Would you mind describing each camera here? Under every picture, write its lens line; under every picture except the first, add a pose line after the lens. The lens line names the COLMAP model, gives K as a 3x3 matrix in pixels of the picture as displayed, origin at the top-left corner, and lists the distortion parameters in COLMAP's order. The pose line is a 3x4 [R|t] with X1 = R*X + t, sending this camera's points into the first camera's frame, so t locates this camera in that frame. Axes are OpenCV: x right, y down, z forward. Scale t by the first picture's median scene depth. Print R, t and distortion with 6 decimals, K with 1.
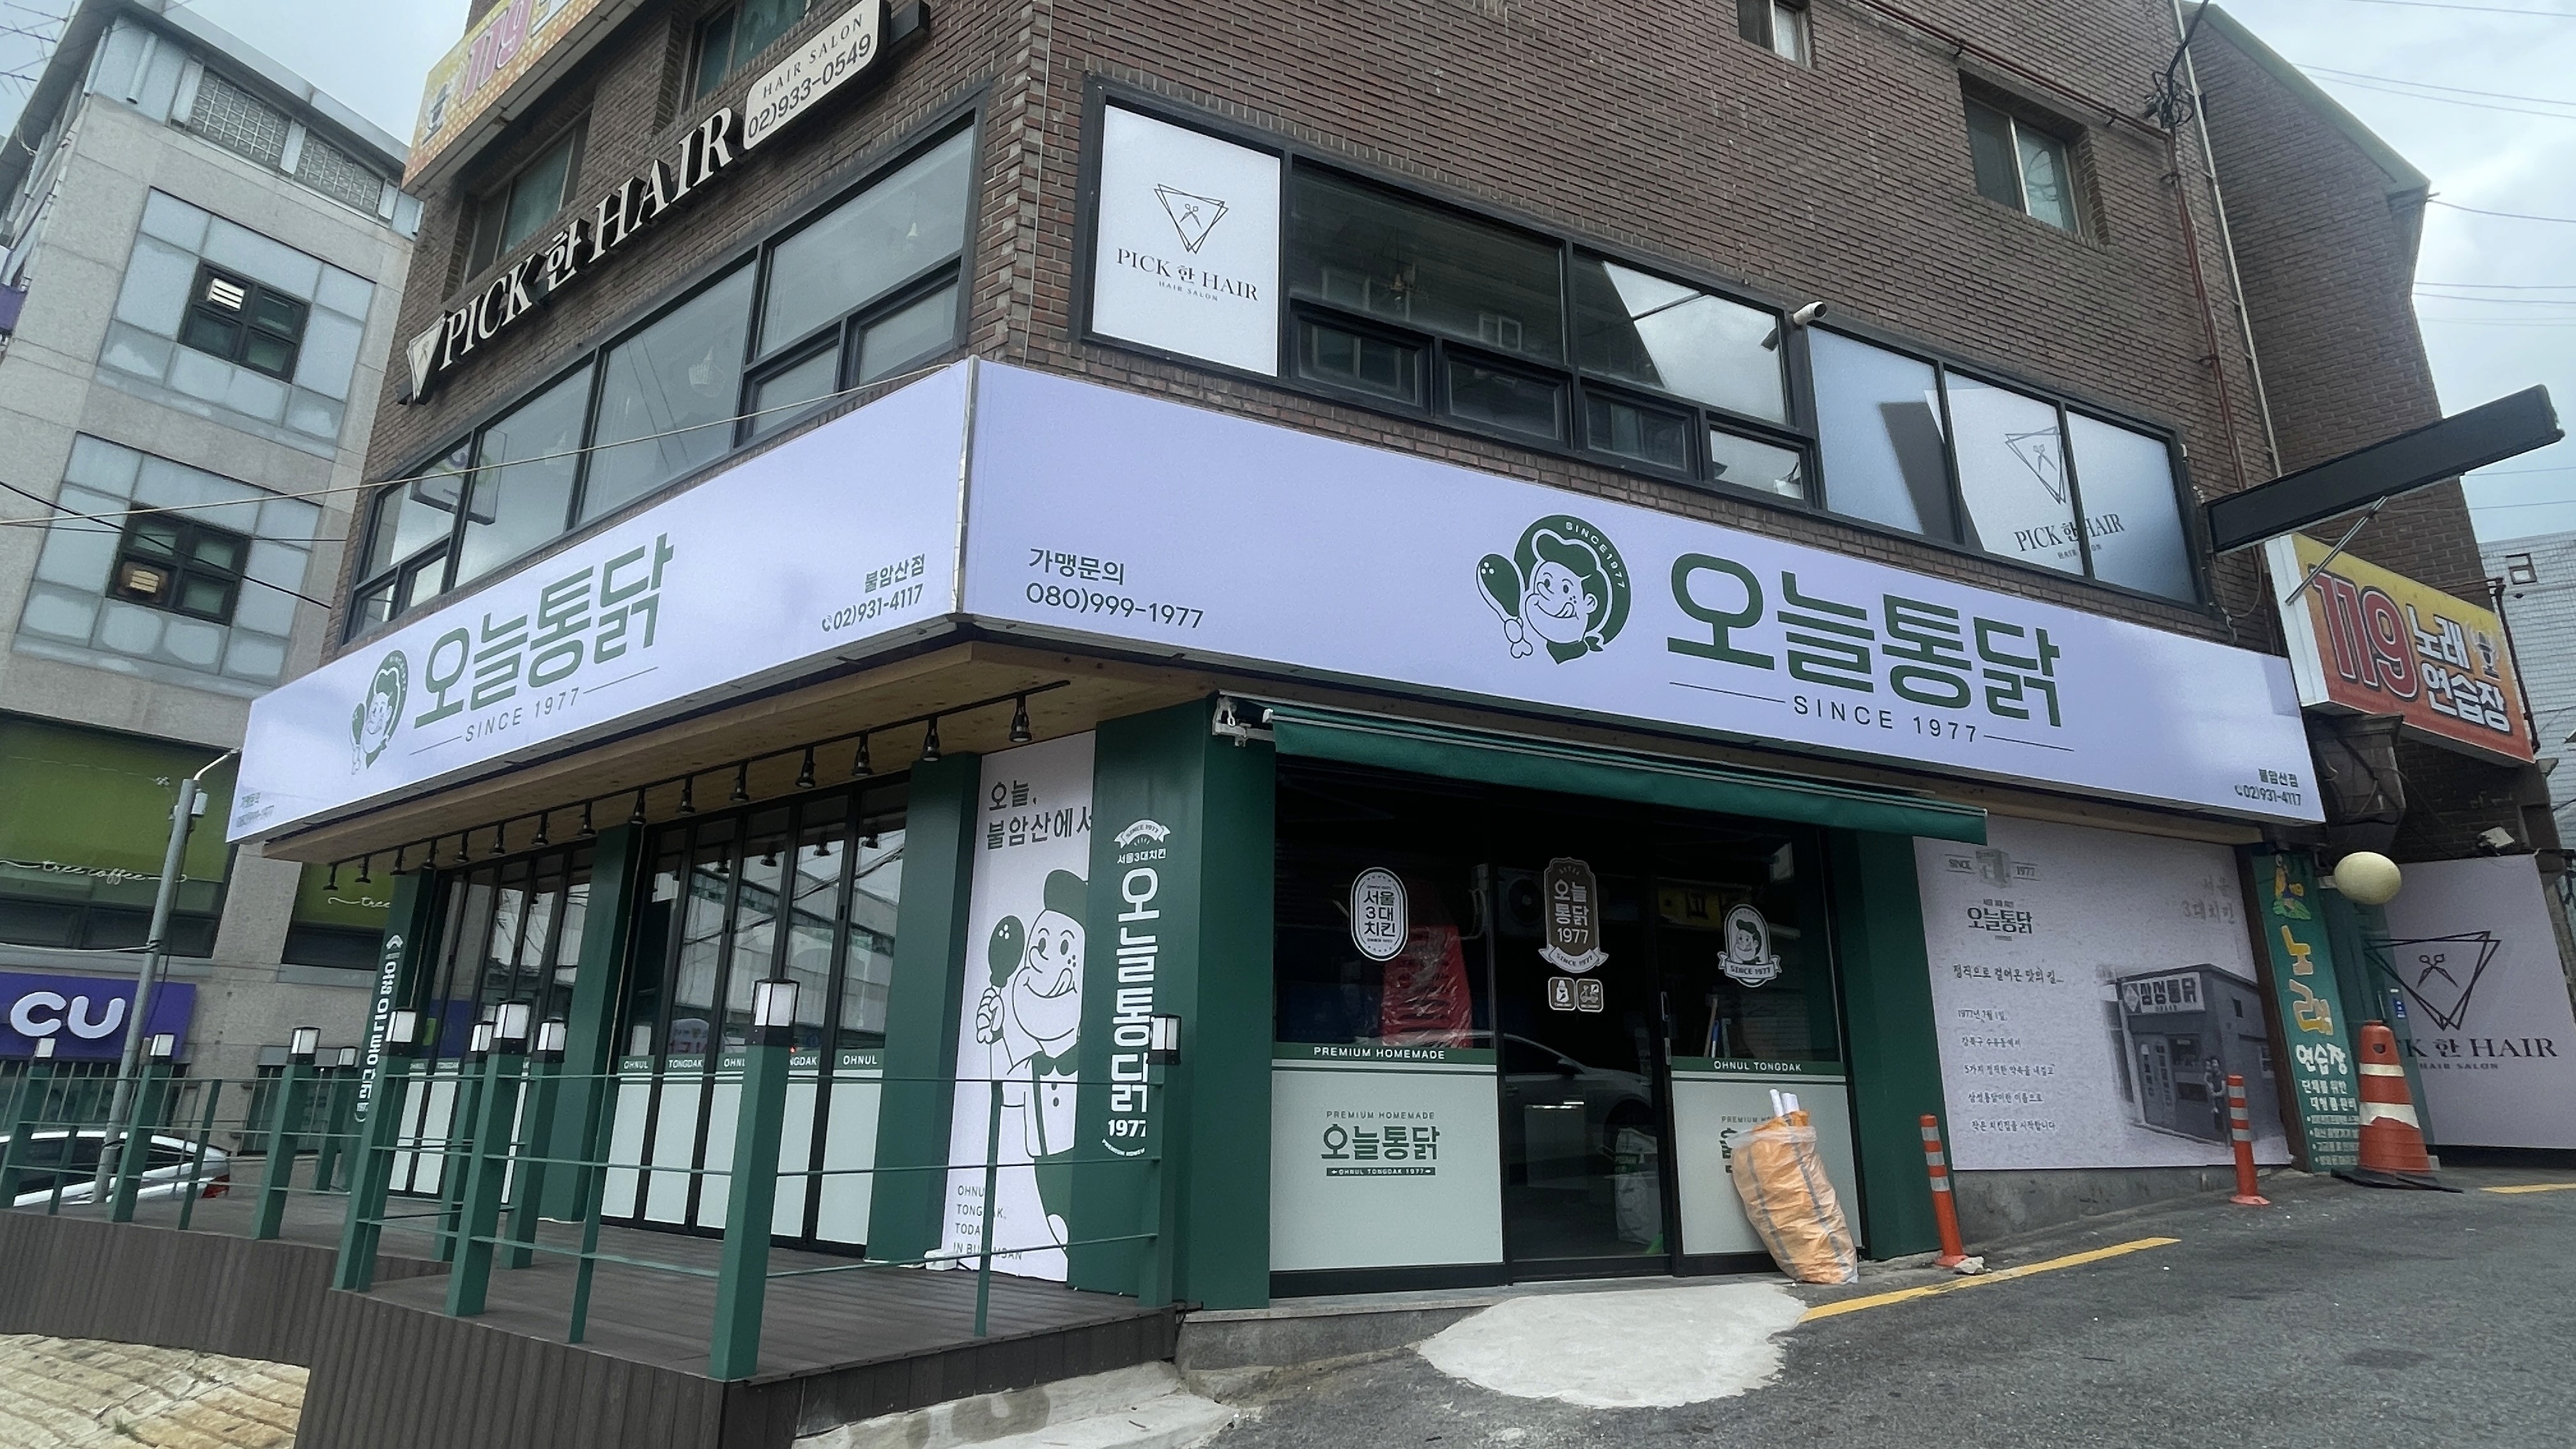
lens RADIAL K [[1304.0, 0, 1288.0], [0, 1304.0, 724.5], [0, 0, 1]] dist [0.003373, -0.019800]
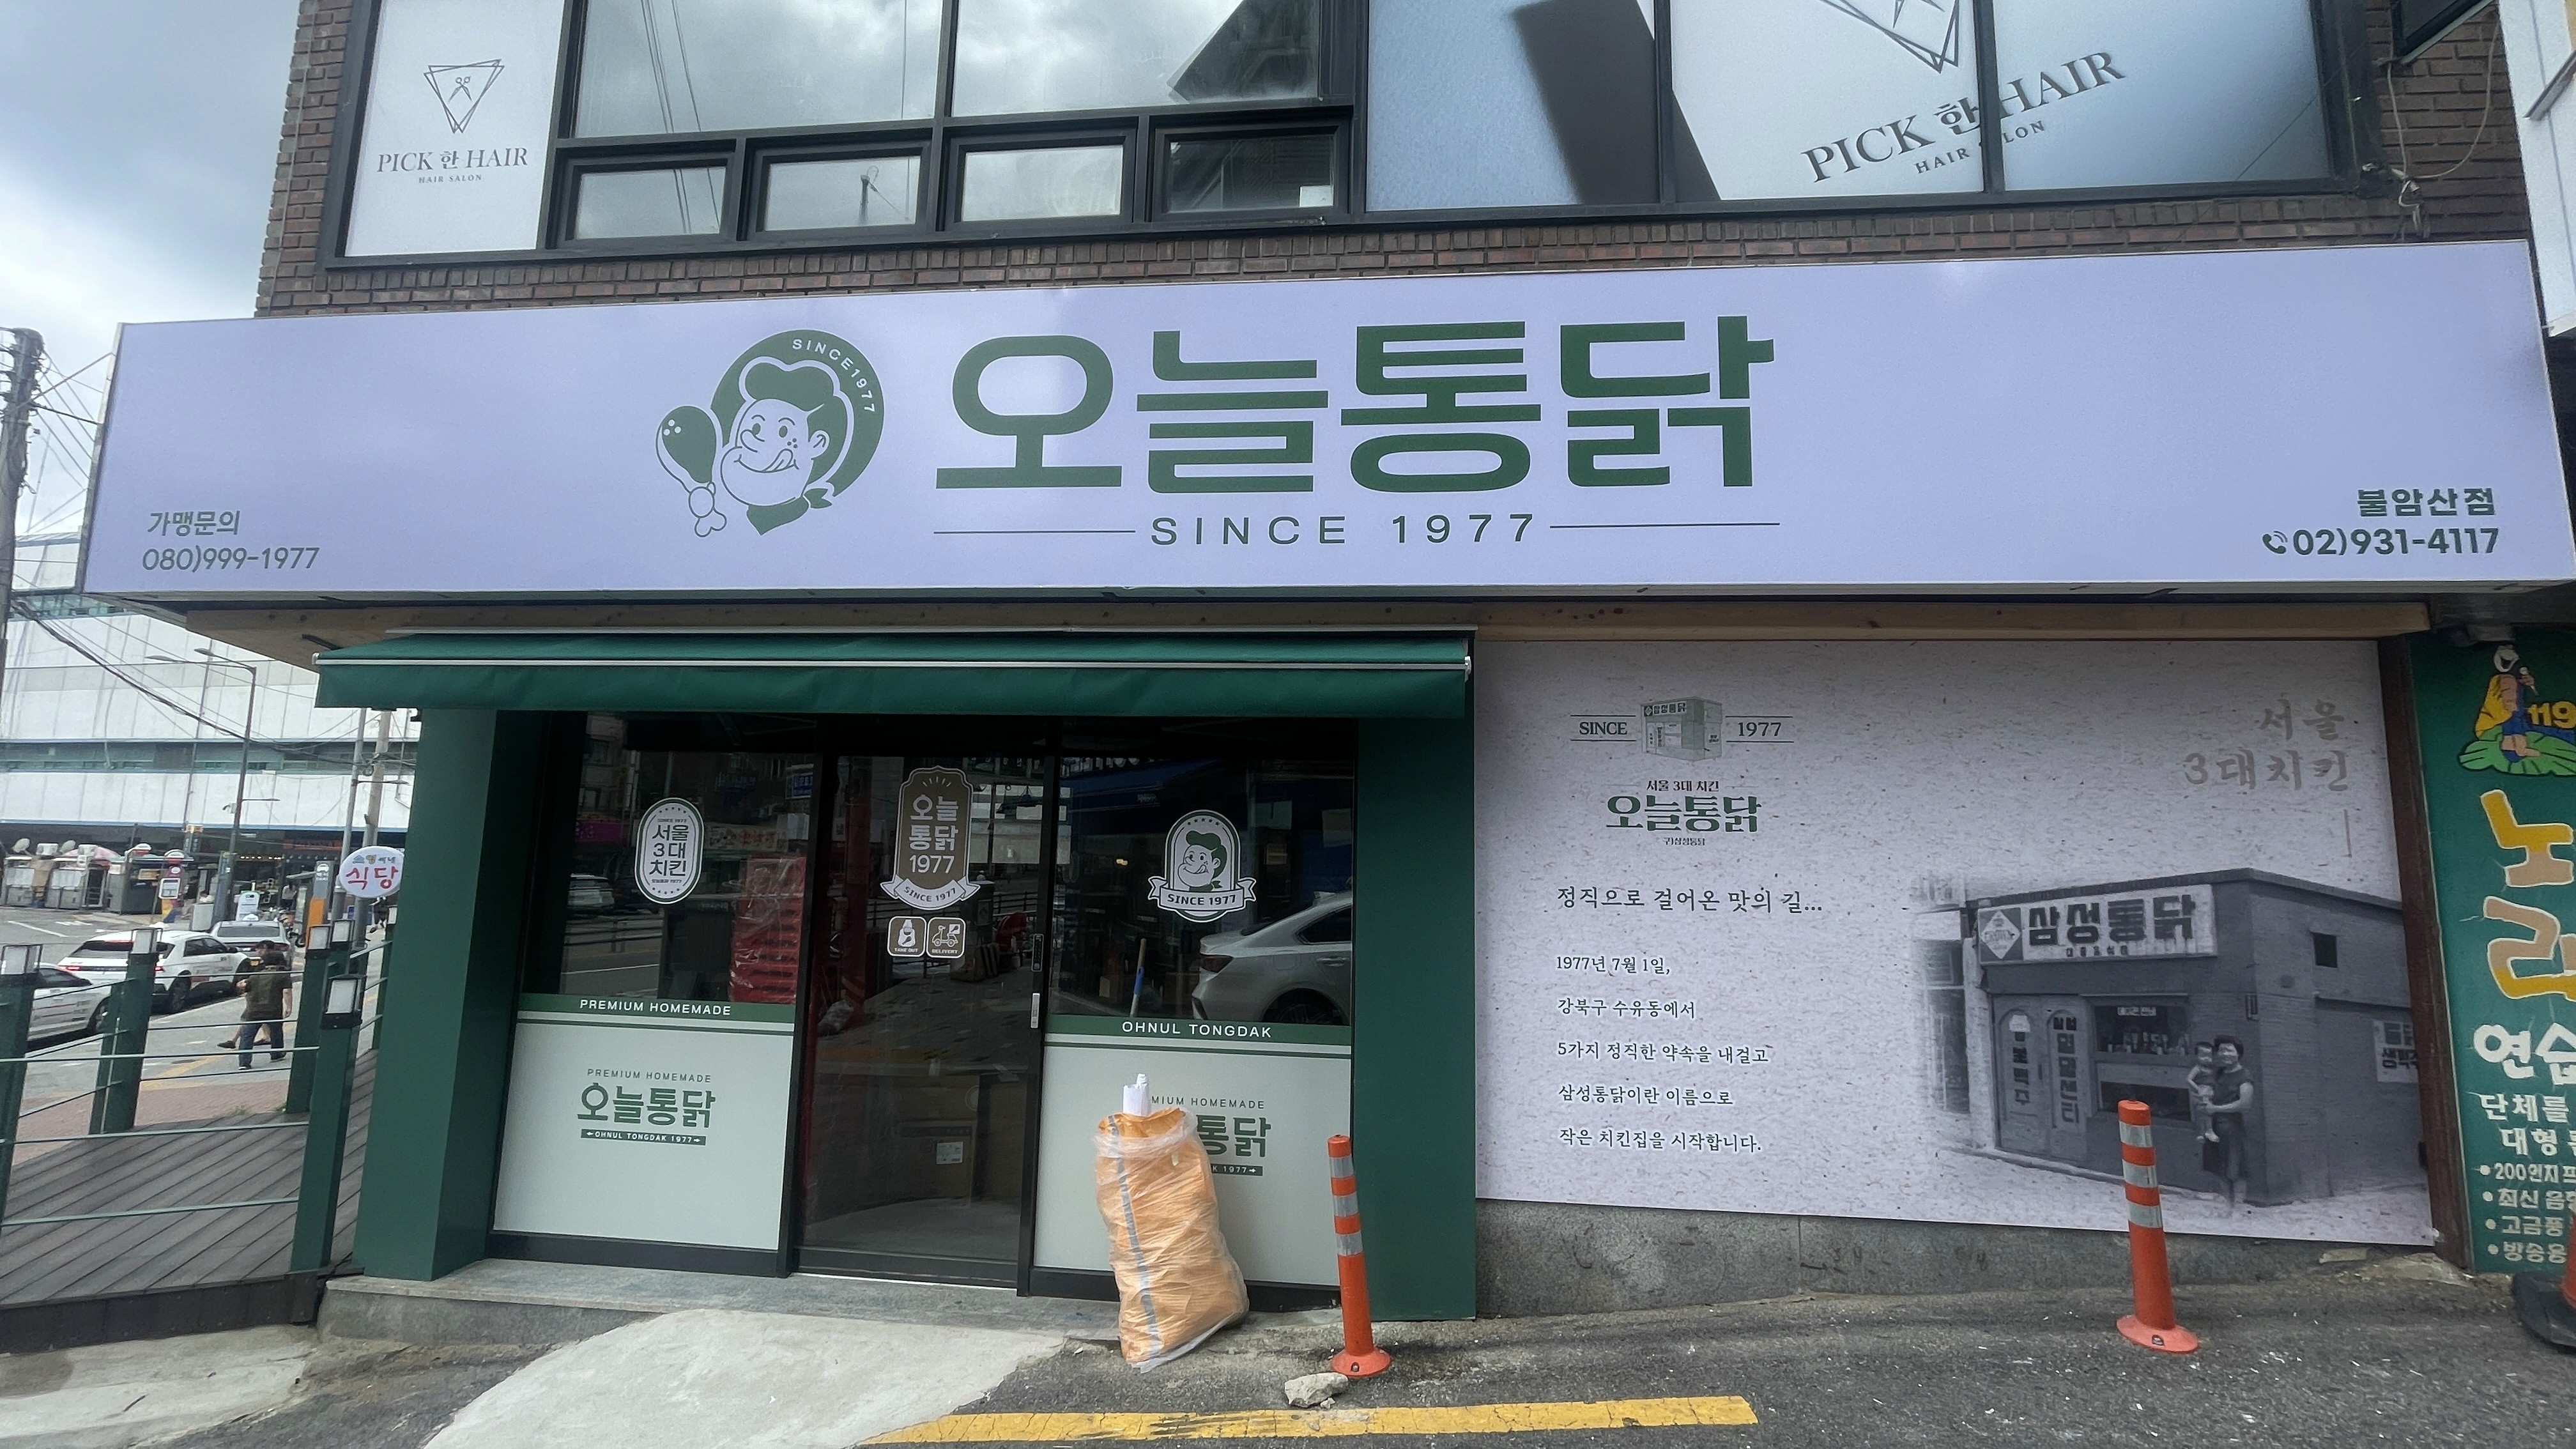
lens RADIAL K [[1018.8, 0, 1283.4], [0, 1018.8, 736.7], [0, 0, 1]] dist [0.007787, -0.006436]
pose [[0.871218, -0.050502, -0.488292, 0.699548], [0.125869, 0.984422, 0.122763, 0.032913], [0.474485, -0.168415, 0.864002, 0.552085]]
